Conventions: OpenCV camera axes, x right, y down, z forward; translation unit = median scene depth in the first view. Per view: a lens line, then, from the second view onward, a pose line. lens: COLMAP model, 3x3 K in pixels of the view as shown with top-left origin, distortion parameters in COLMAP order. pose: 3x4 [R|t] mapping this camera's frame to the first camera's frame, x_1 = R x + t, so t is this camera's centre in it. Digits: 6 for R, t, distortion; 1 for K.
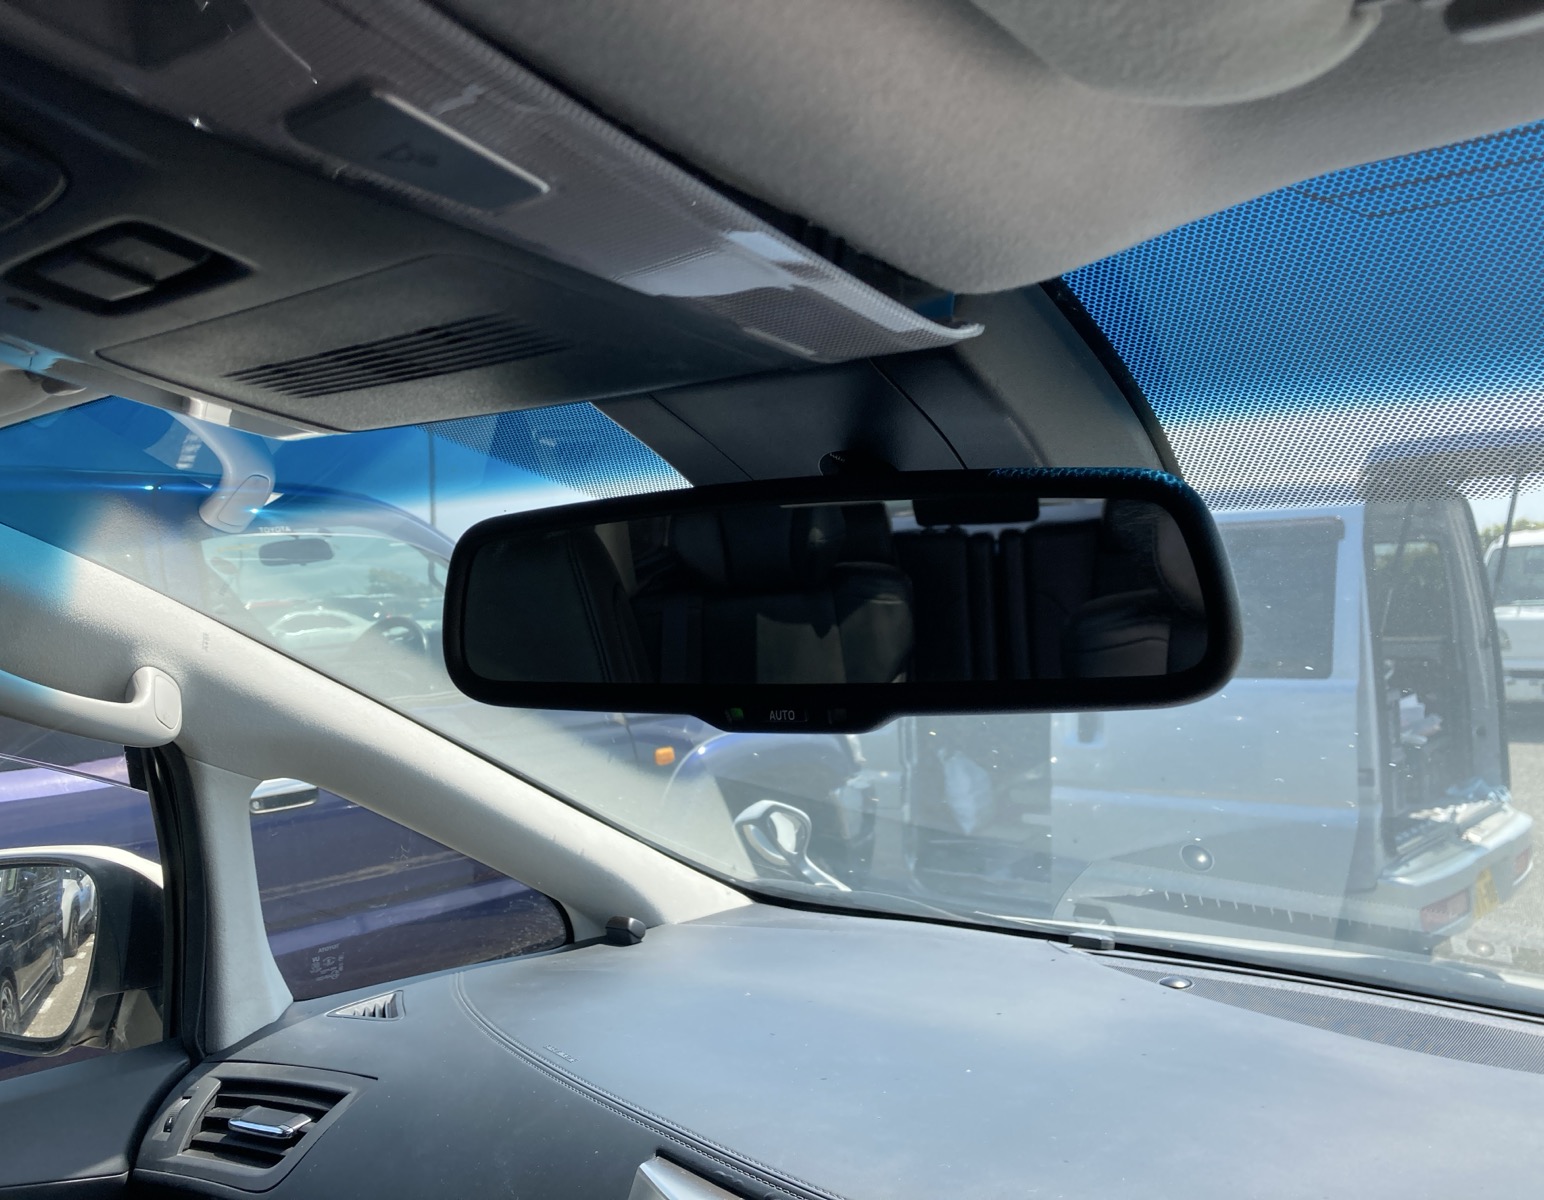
lens RADIAL K [[1303.0, 0, 779.2], [0, 1303.0, 585.2], [0, 0, 1]] dist [0.004583, 0.017071]
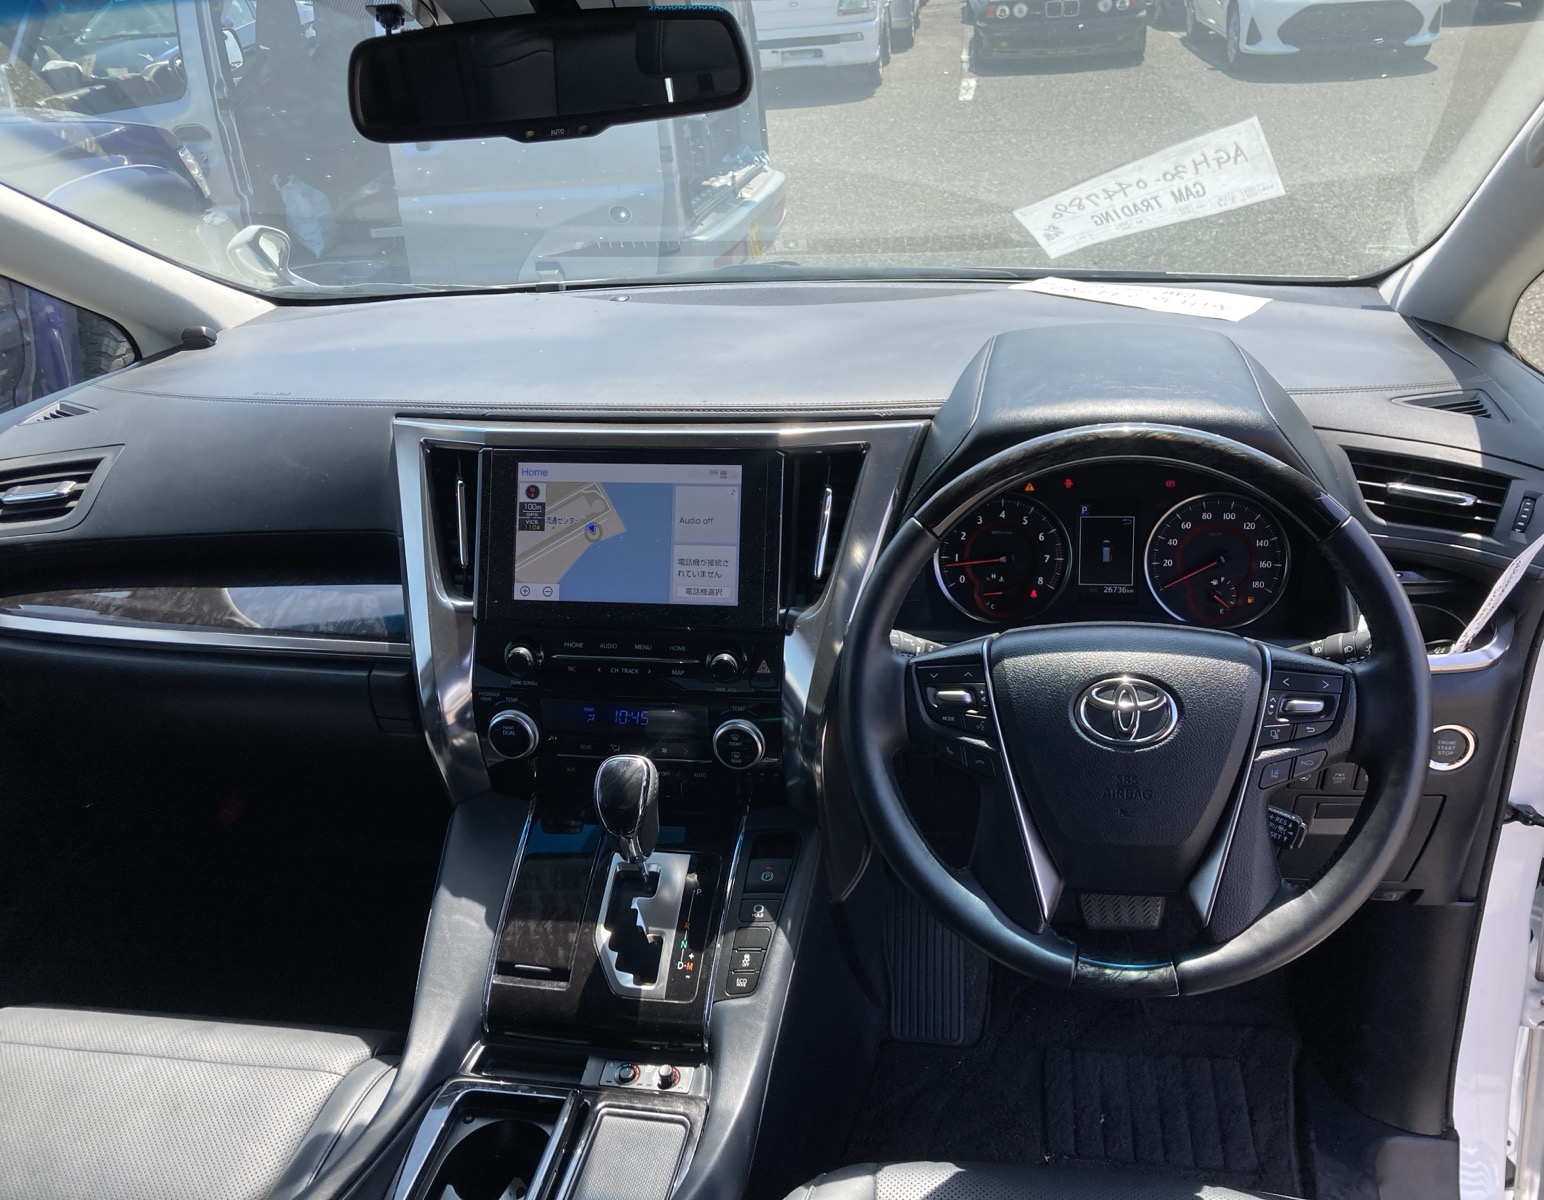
lens RADIAL K [[1303.0, 0, 779.2], [0, 1303.0, 585.2], [0, 0, 1]] dist [0.004583, 0.017071]
pose [[0.856615, -0.259982, 0.445669, -0.140719], [0.045709, 0.898615, 0.436351, -0.022528], [-0.513928, -0.353414, 0.781650, -0.186572]]
